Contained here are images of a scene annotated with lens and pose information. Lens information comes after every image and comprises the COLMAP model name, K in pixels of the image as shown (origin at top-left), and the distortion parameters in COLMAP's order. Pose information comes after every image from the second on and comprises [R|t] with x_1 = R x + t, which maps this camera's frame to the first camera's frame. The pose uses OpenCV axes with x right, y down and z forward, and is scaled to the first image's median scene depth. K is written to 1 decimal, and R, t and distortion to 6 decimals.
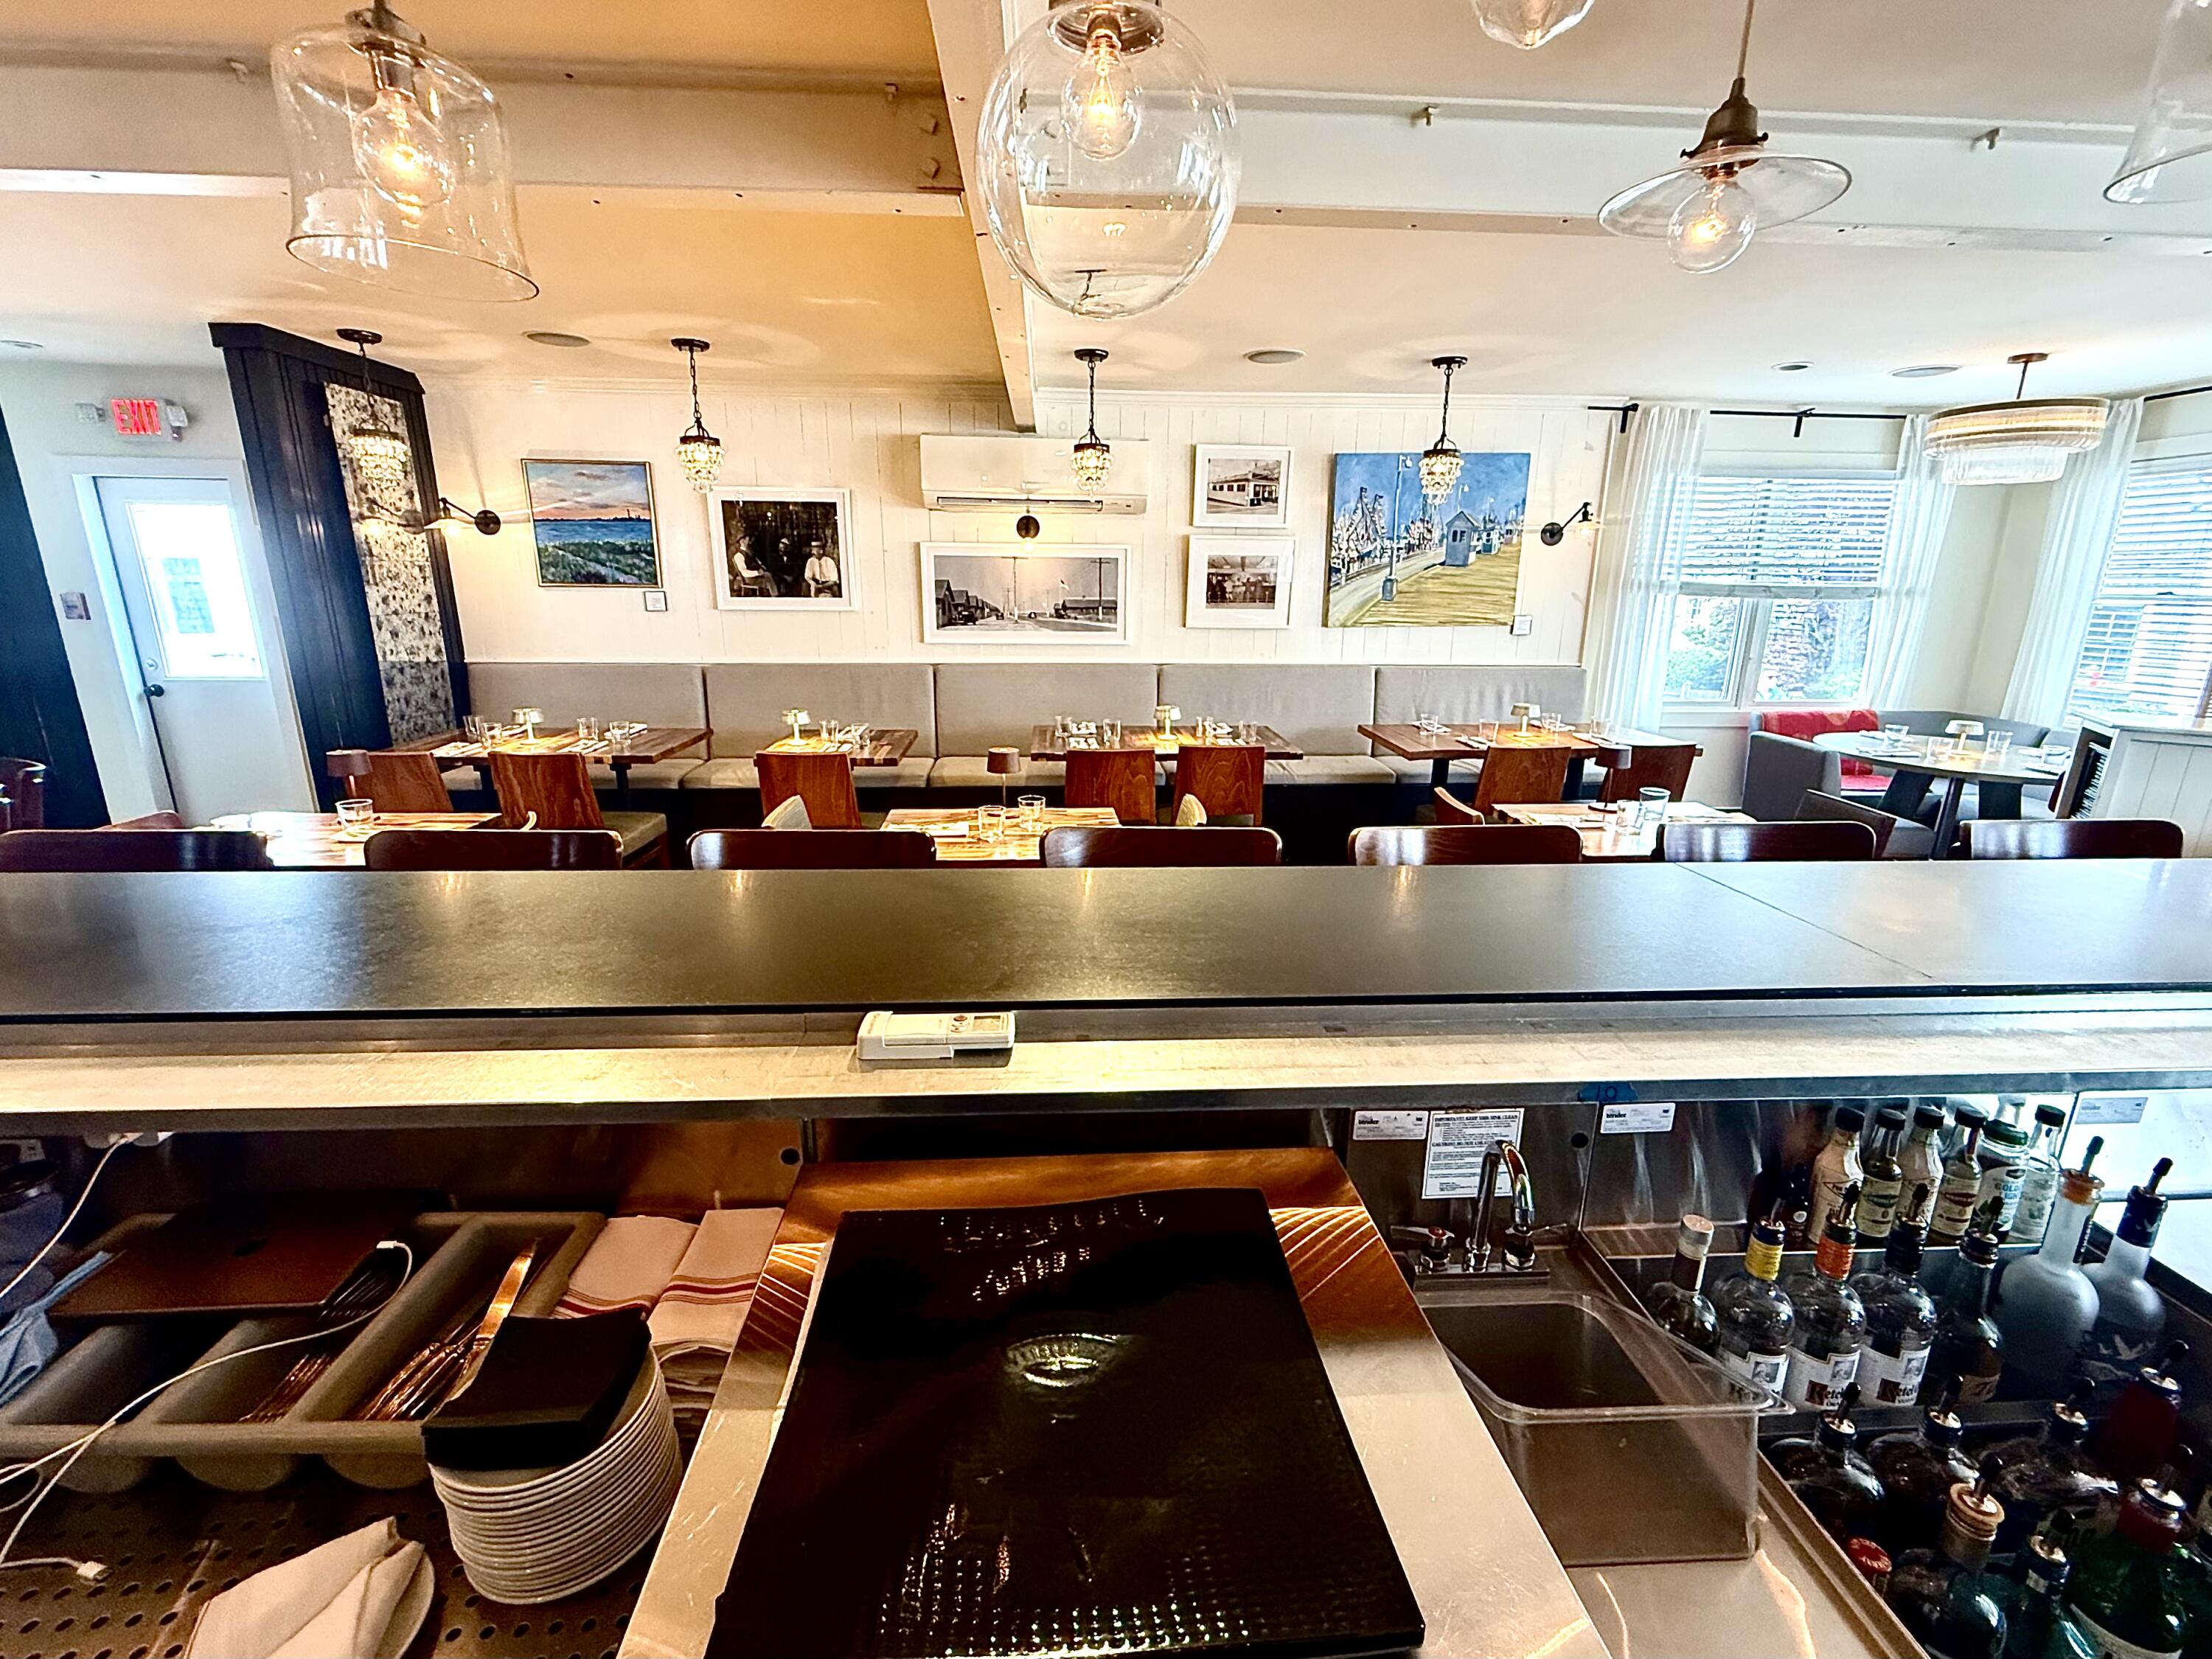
lens RADIAL K [[942.4, 0, 1113.7], [0, 942.4, 829.9], [0, 0, 1]] dist [0.000673, -0.000033]
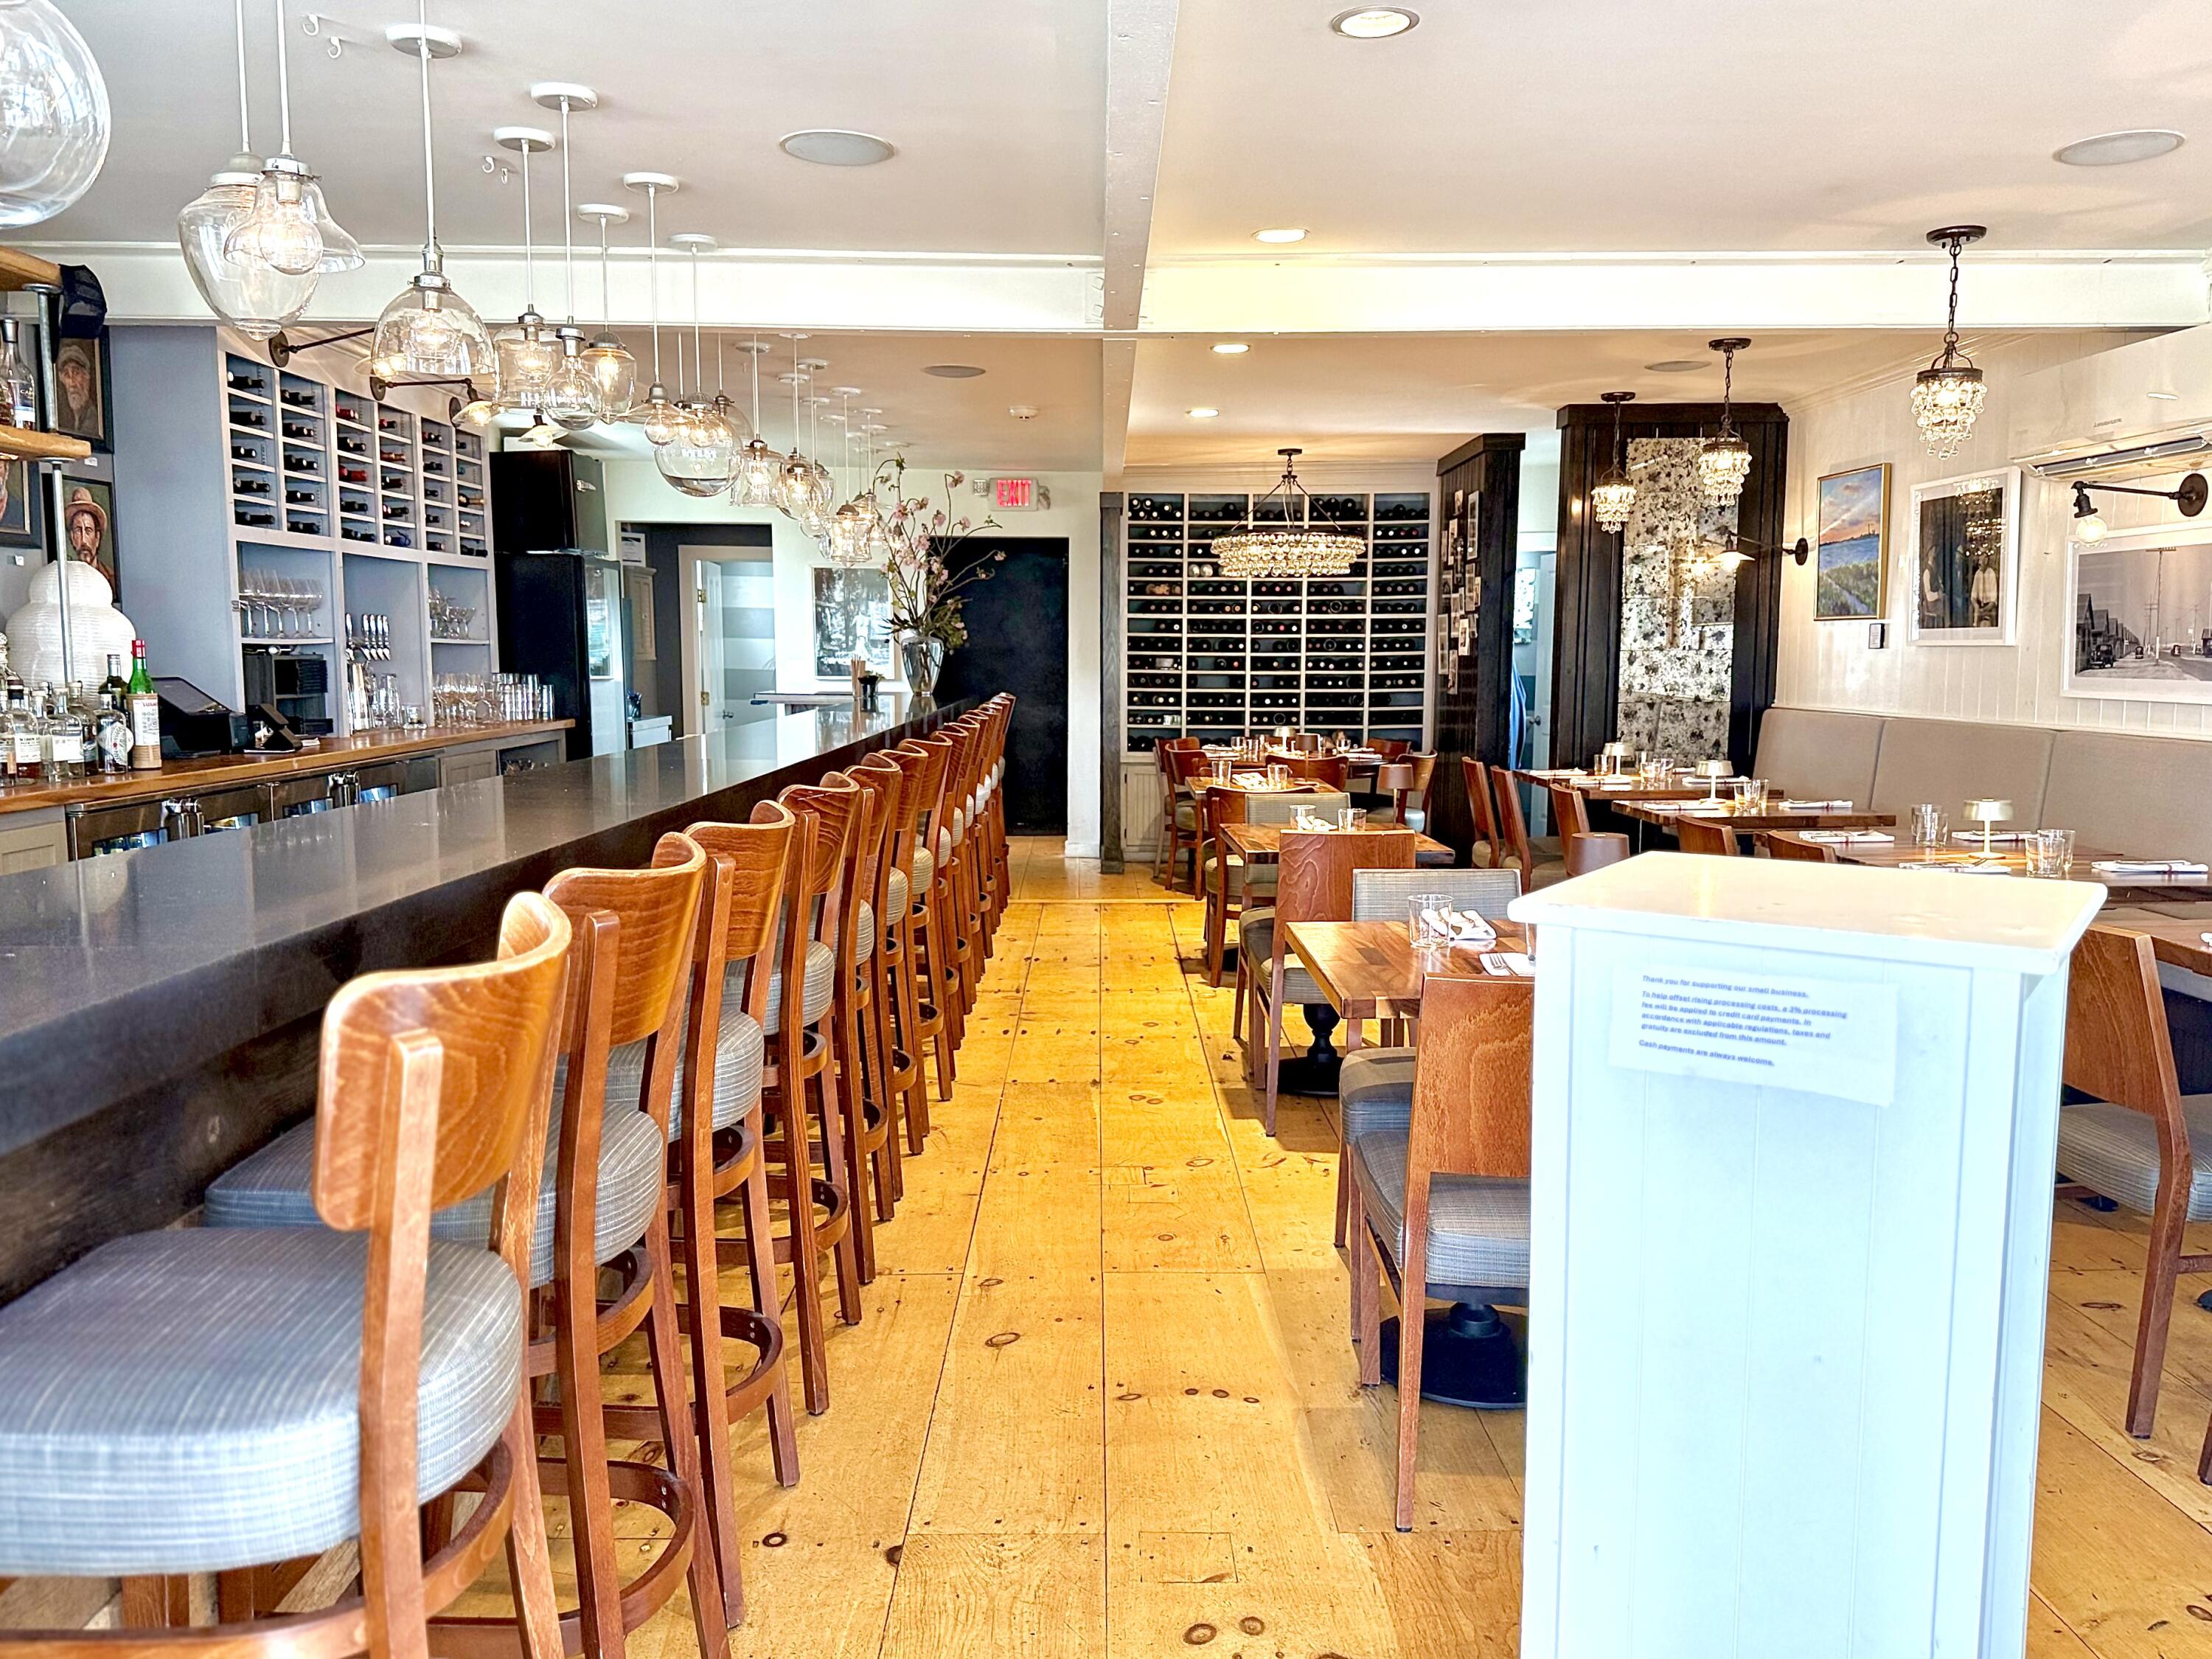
lens RADIAL K [[1650.4, 0, 1104.9], [0, 1650.4, 914.3], [0, 0, 1]] dist [0.091155, -0.175048]
pose [[-0.050053, 0.146822, -0.987896, 0.955405], [-0.255441, 0.954355, 0.154780, -0.073636], [0.965528, 0.260096, -0.010264, 0.460708]]
